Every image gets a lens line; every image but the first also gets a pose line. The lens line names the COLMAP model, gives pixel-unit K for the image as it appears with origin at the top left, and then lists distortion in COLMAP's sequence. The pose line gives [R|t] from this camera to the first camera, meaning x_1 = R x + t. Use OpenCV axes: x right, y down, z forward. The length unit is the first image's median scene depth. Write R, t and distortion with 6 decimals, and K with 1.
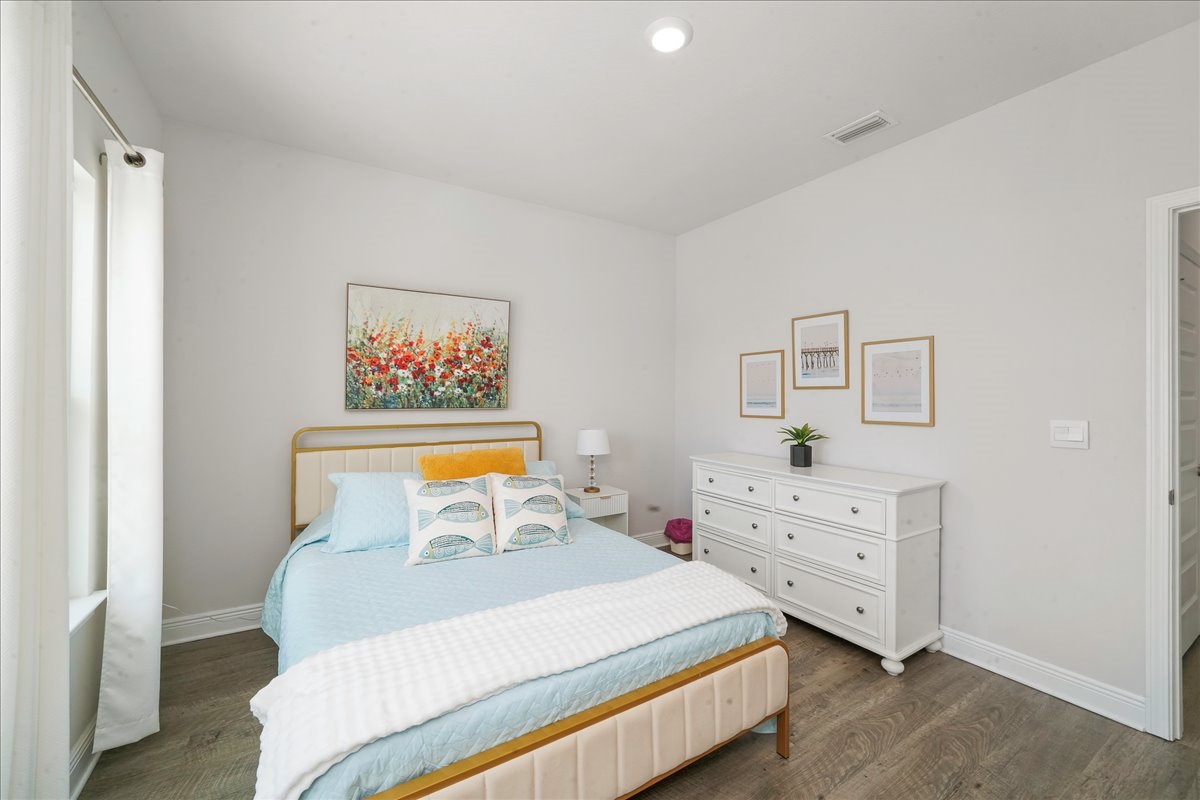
lens RADIAL K [[482.4, 0, 595.2], [0, 482.4, 394.9], [0, 0, 1]] dist [-0.016590, 0.000178]
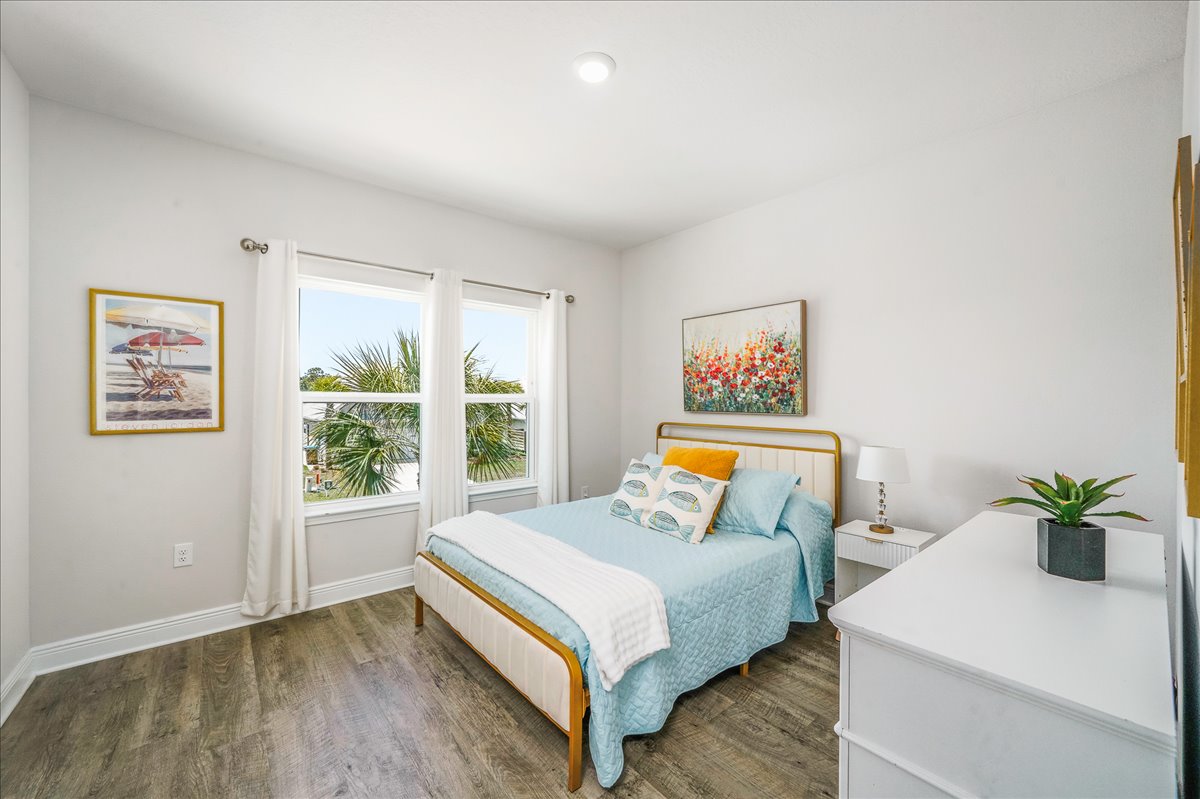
lens RADIAL K [[482.4, 0, 595.9], [0, 482.4, 399.2], [0, 0, 1]] dist [-0.016590, 0.000178]
pose [[0.120994, -0.004867, -0.992641, 0.742070], [-0.006113, 0.999965, -0.005648, 0.005467], [0.992634, 0.006752, 0.120960, 0.524408]]
